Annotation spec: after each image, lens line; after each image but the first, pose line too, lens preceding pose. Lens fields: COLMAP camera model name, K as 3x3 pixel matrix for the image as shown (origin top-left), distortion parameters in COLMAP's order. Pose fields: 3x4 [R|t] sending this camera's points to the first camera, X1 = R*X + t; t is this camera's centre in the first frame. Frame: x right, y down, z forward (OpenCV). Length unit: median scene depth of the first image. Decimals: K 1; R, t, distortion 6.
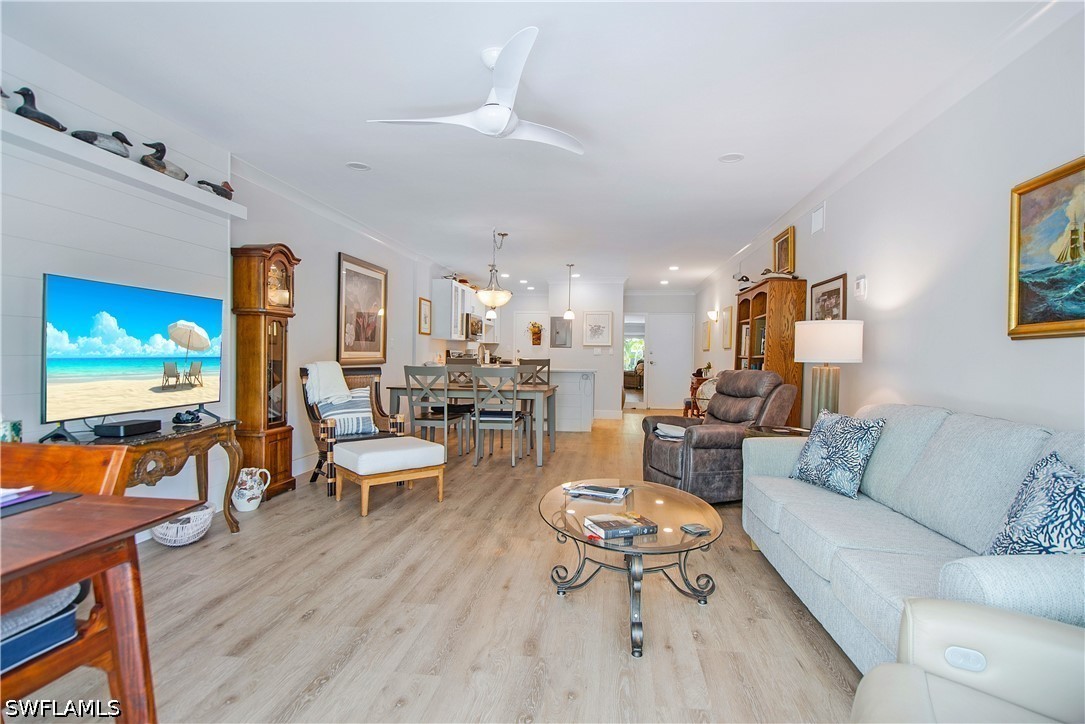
lens RADIAL K [[527.6, 0, 542.5], [0, 527.6, 362.0], [0, 0, 1]] dist [-0.002425, -0.000702]
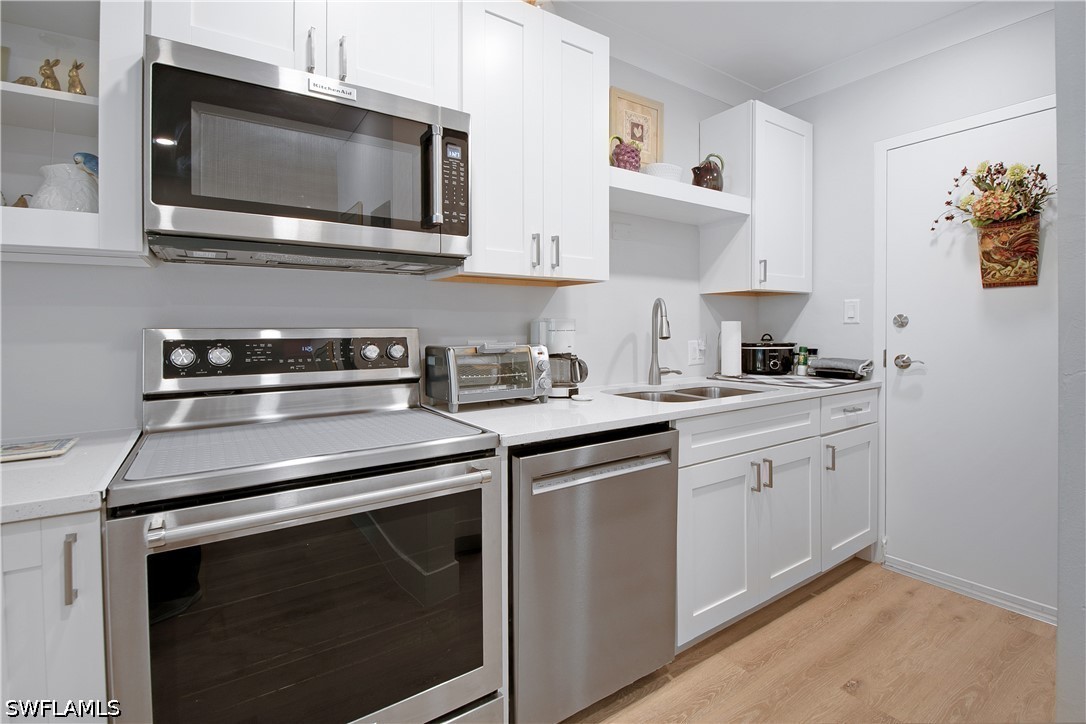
lens RADIAL K [[491.9, 0, 544.0], [0, 491.9, 340.0], [0, 0, 1]] dist [-0.030549, -0.000301]
pose [[0.657160, 0.005450, -0.753732, 0.007837], [0.004736, 0.999924, 0.011359, -0.016233], [0.753737, -0.011034, 0.657084, 0.767691]]
